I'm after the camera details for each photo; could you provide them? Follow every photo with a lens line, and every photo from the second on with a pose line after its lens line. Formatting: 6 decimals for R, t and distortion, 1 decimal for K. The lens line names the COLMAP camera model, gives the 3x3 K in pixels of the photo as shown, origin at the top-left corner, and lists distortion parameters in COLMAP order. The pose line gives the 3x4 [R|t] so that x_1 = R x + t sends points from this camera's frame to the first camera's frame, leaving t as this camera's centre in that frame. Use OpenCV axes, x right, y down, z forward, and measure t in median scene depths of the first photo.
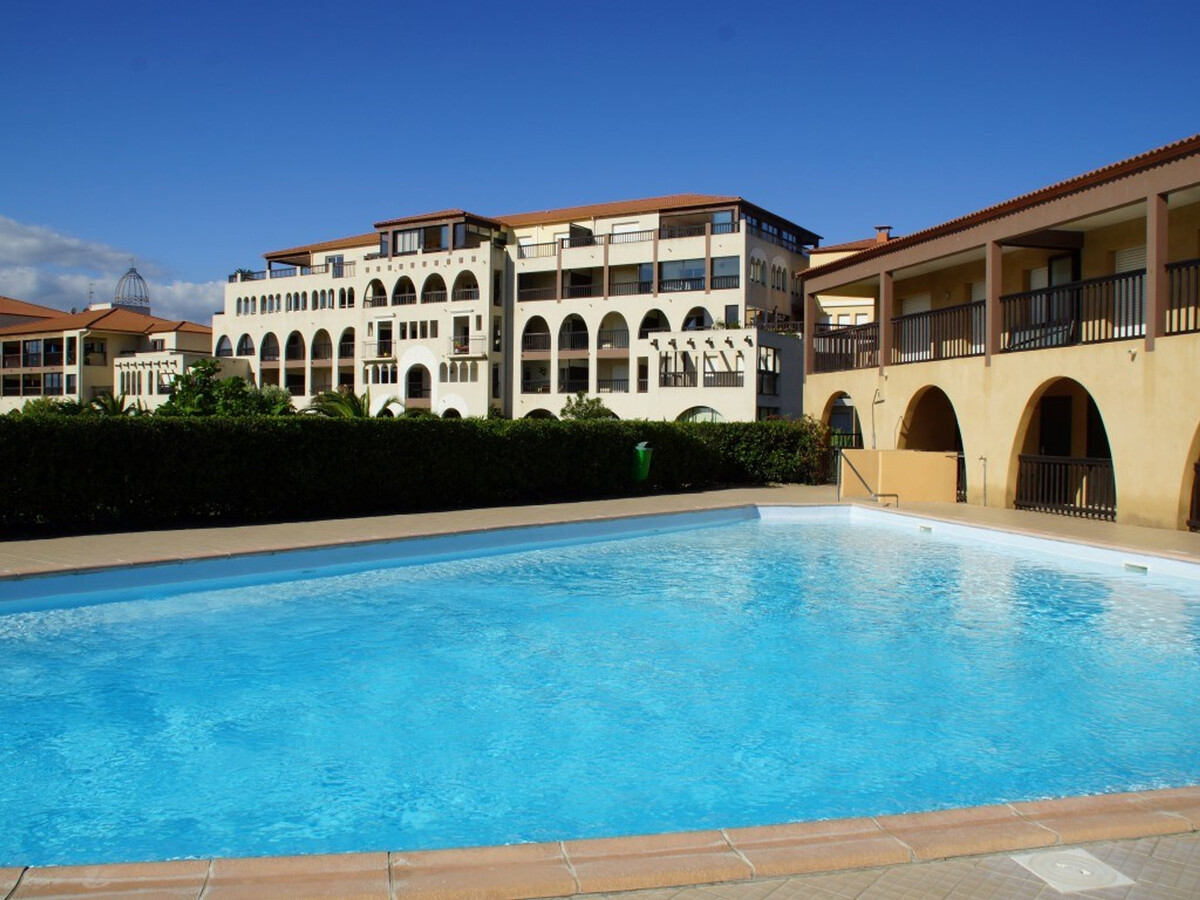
lens RADIAL K [[1074.0, 0, 604.4], [0, 1074.0, 459.1], [0, 0, 1]] dist [-0.105340, 0.033390]
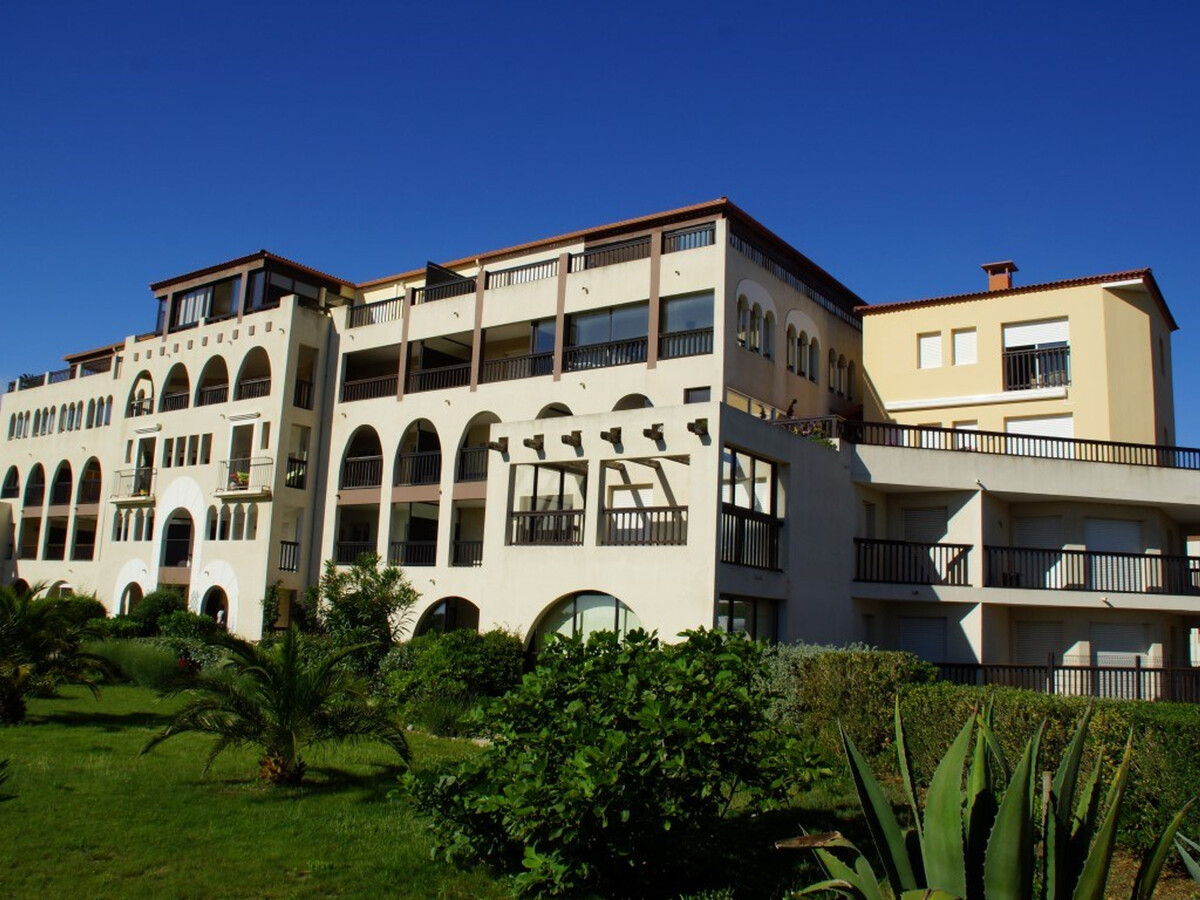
lens RADIAL K [[1074.0, 0, 588.9], [0, 1074.0, 442.4], [0, 0, 1]] dist [-0.105340, 0.033390]
pose [[0.996716, 0.025366, -0.076901, 0.094843], [-0.040376, 0.978876, -0.200429, -0.018421], [0.070192, 0.202876, 0.976686, 0.464740]]
